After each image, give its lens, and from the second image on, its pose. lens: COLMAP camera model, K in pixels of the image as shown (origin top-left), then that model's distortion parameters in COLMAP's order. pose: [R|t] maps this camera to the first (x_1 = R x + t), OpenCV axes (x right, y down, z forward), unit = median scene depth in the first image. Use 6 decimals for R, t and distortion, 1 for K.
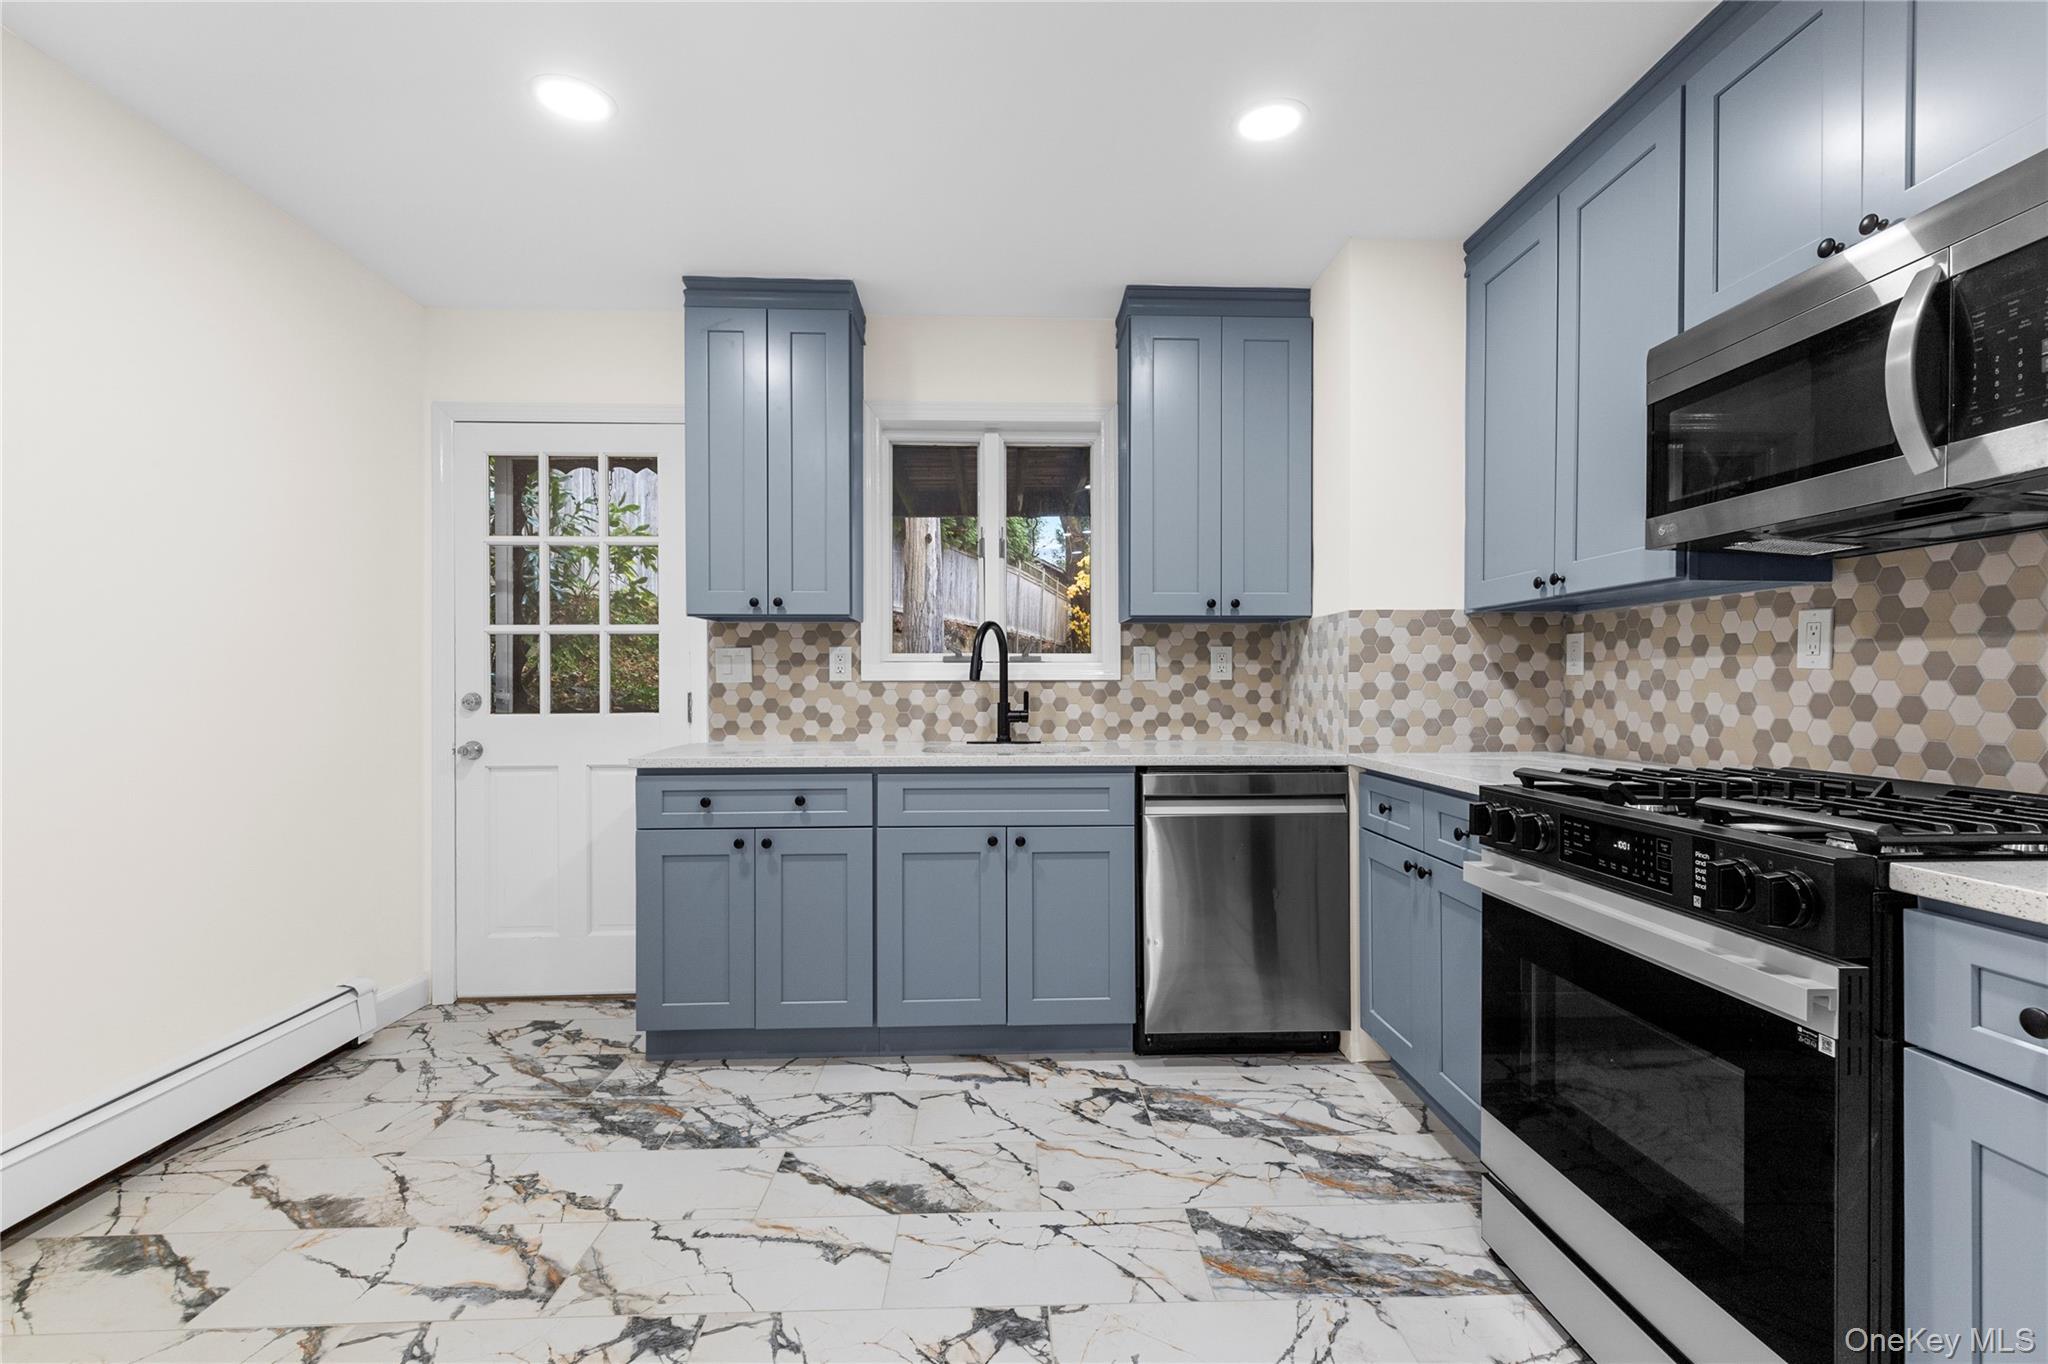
lens RADIAL K [[932.1, 0, 1038.6], [0, 932.1, 684.4], [0, 0, 1]] dist [0.008992, -0.001415]
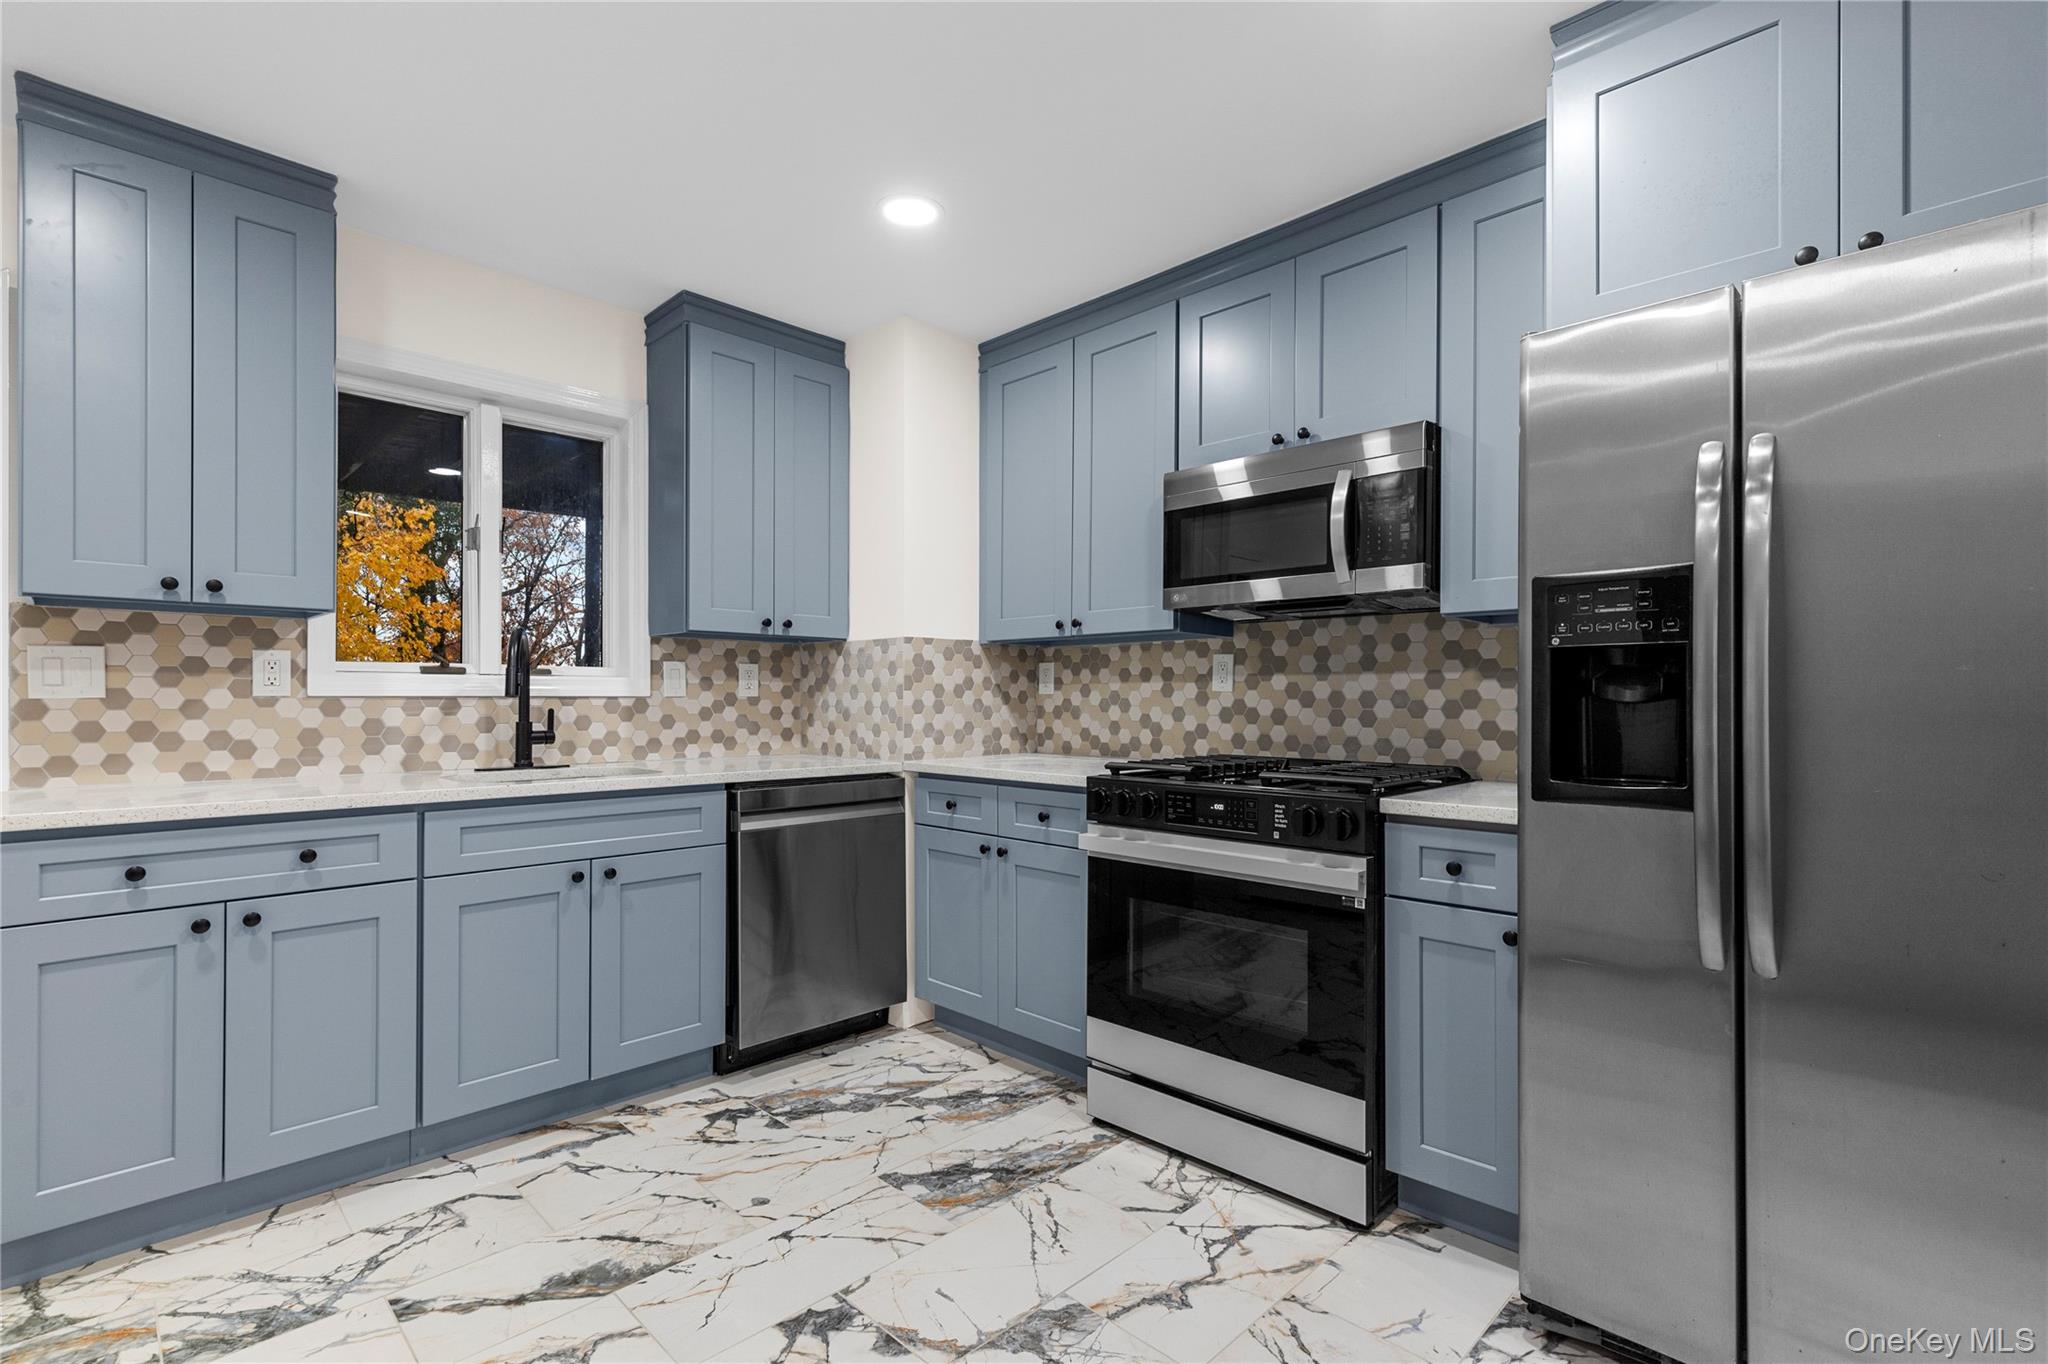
lens RADIAL K [[932.1, 0, 1036.1], [0, 932.1, 695.0], [0, 0, 1]] dist [0.008992, -0.001415]
pose [[0.732637, 0.004954, 0.680602, -0.357875], [-0.000663, 0.999978, -0.006564, -0.000238], [-0.680620, 0.004357, 0.732624, 0.048727]]
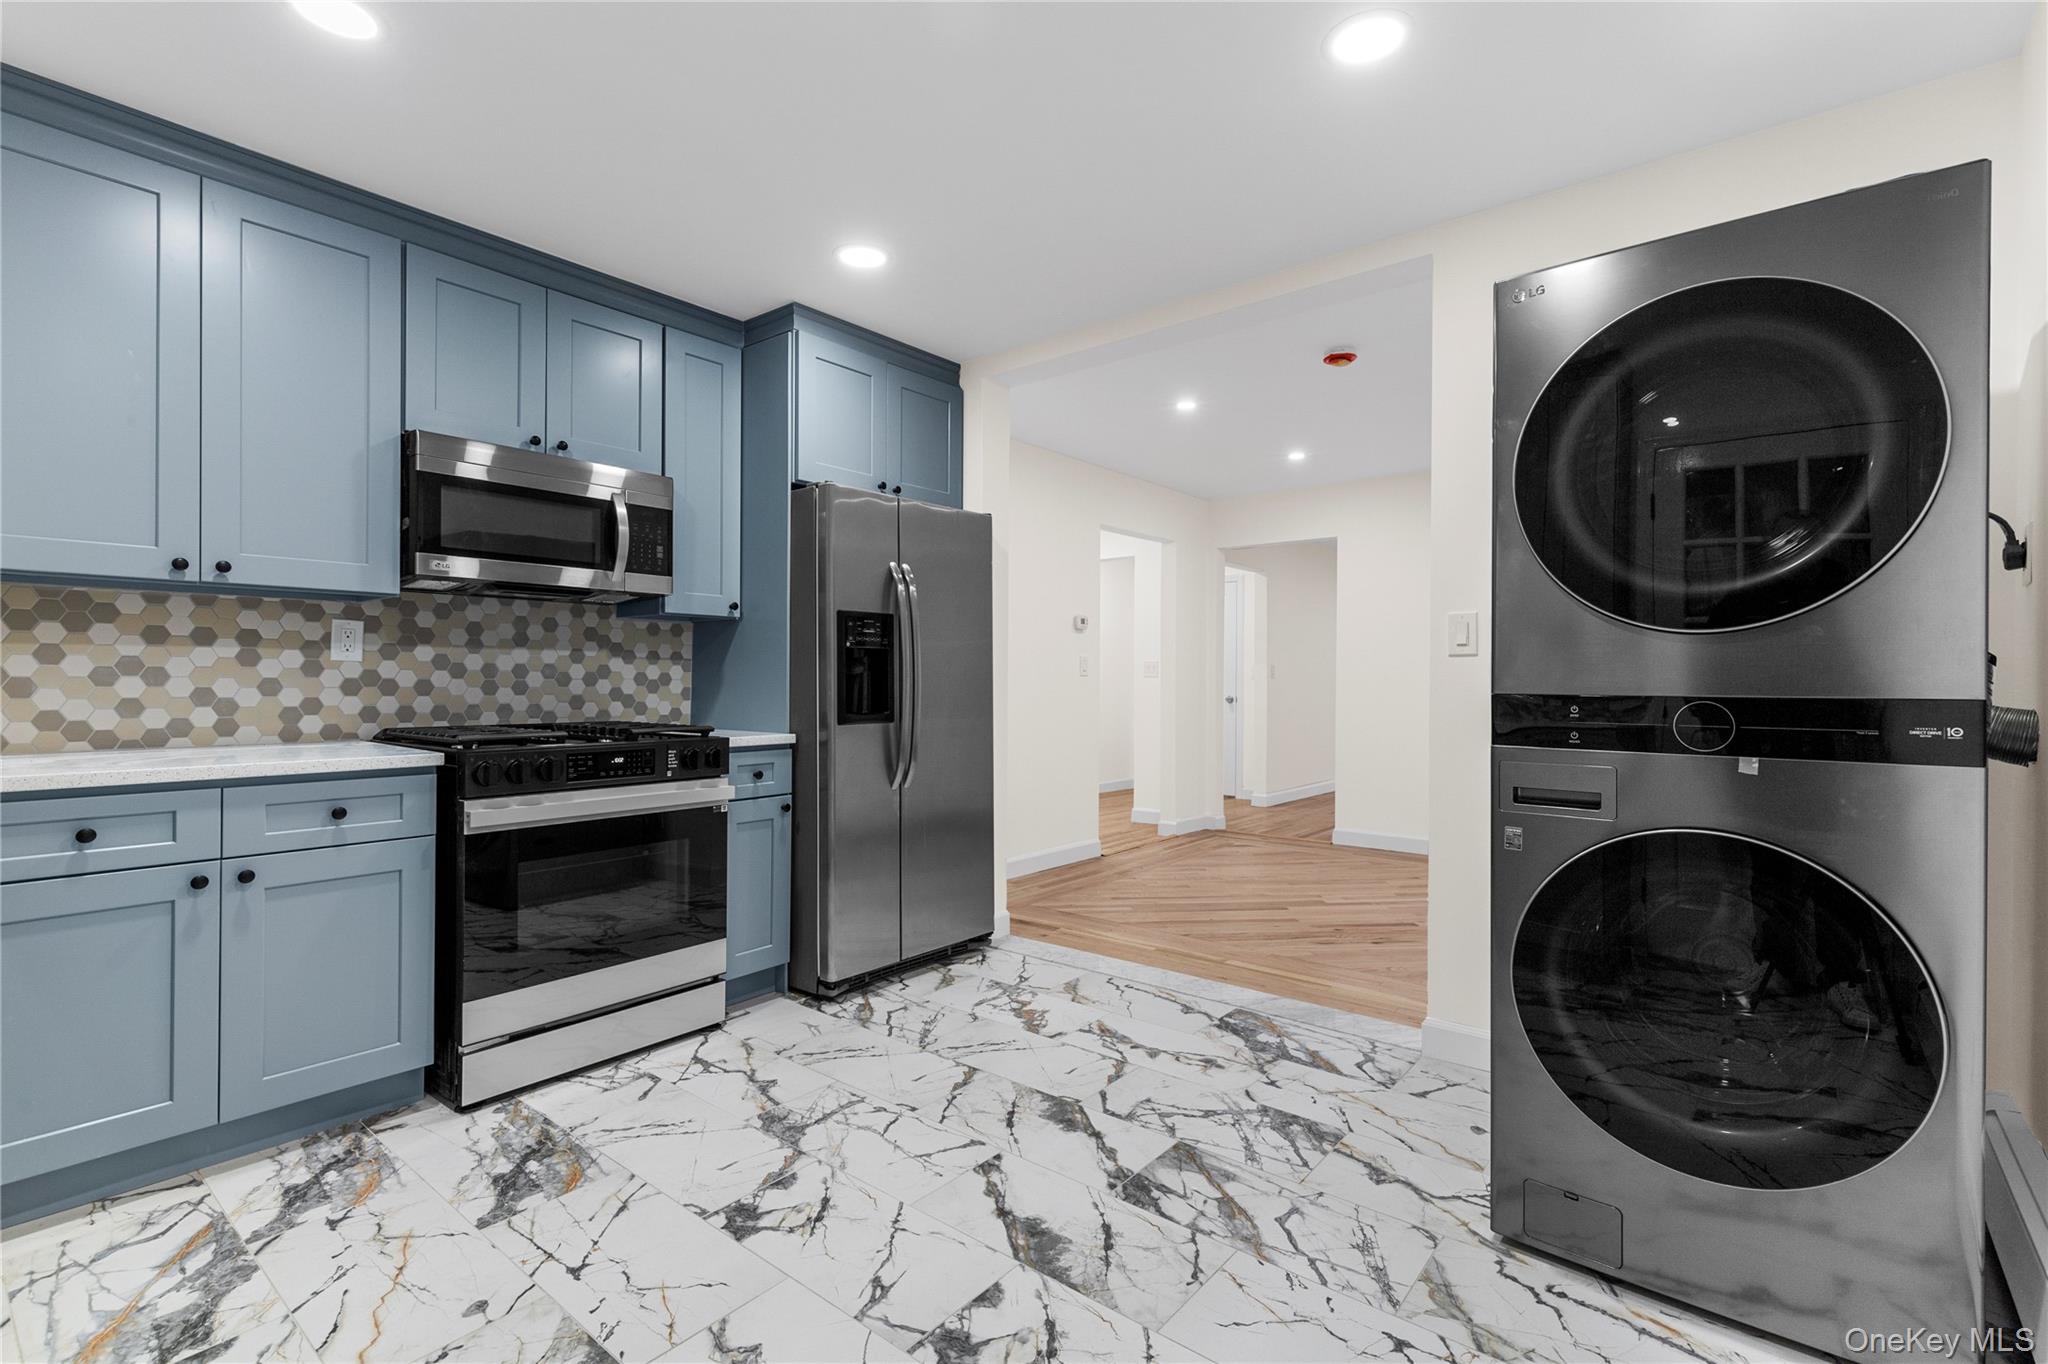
lens RADIAL K [[932.1, 0, 1023.7], [0, 932.1, 674.1], [0, 0, 1]] dist [0.008992, -0.001415]
pose [[-0.743101, -0.001148, 0.669178, -0.685011], [-0.004427, 0.999985, -0.003200, 0.002410], [-0.669164, -0.005340, -0.743095, 1.042508]]
